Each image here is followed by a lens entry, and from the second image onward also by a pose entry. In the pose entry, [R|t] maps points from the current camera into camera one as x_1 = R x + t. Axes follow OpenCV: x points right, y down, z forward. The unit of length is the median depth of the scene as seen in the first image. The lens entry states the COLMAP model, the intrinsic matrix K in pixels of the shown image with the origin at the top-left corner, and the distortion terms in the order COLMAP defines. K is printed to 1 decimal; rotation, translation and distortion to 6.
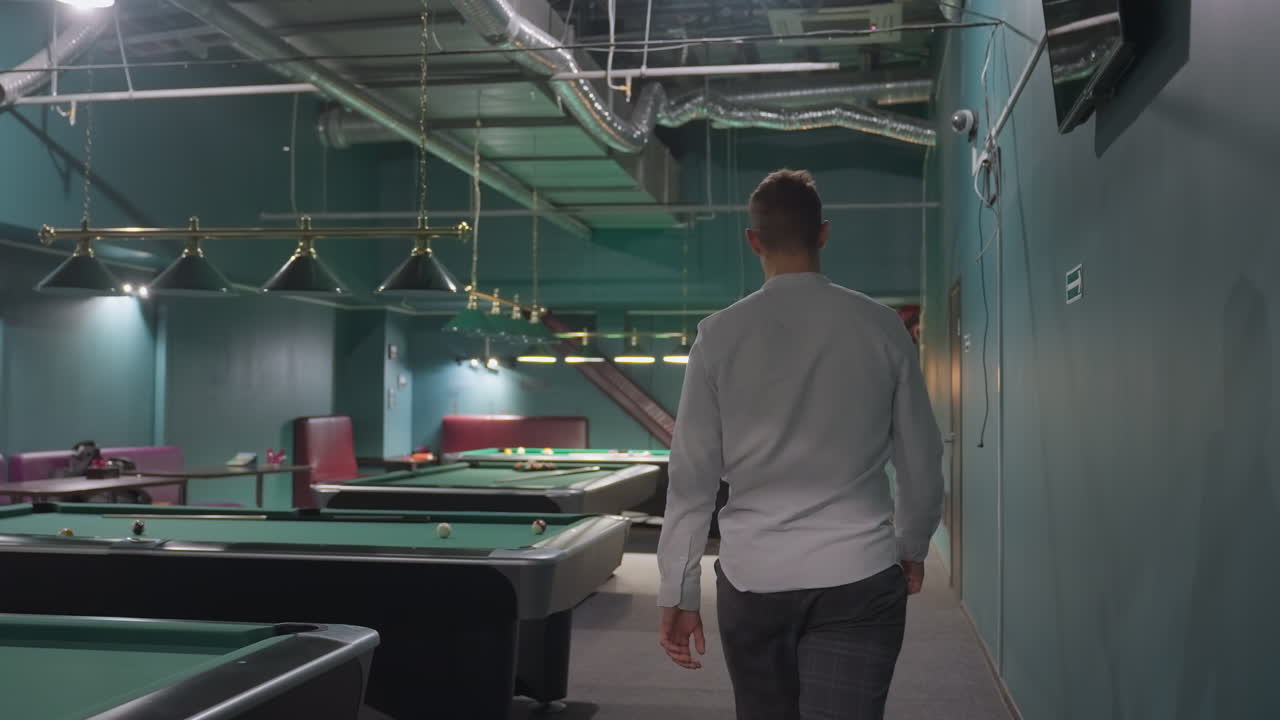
lens RADIAL K [[1327.1, 0, 640.0], [0, 1327.1, 360.0], [0, 0, 1]] dist [-0.018888, -0.008944]
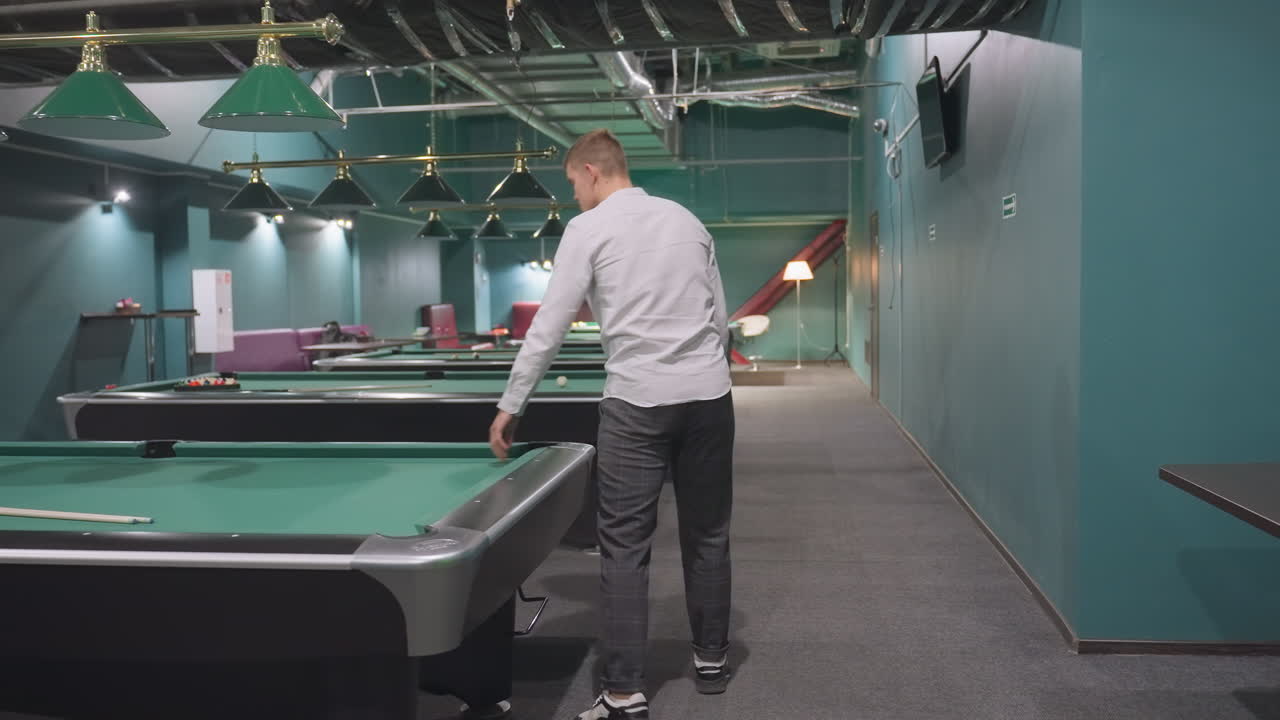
lens RADIAL K [[1185.1, 0, 640.0], [0, 1185.1, 360.0], [0, 0, 1]] dist [0.007338, 0.001963]
pose [[0.998546, -0.024645, 0.047953, -0.101513], [0.020220, 0.995675, 0.090678, -0.012091], [-0.049980, -0.089576, 0.994725, -0.372404]]
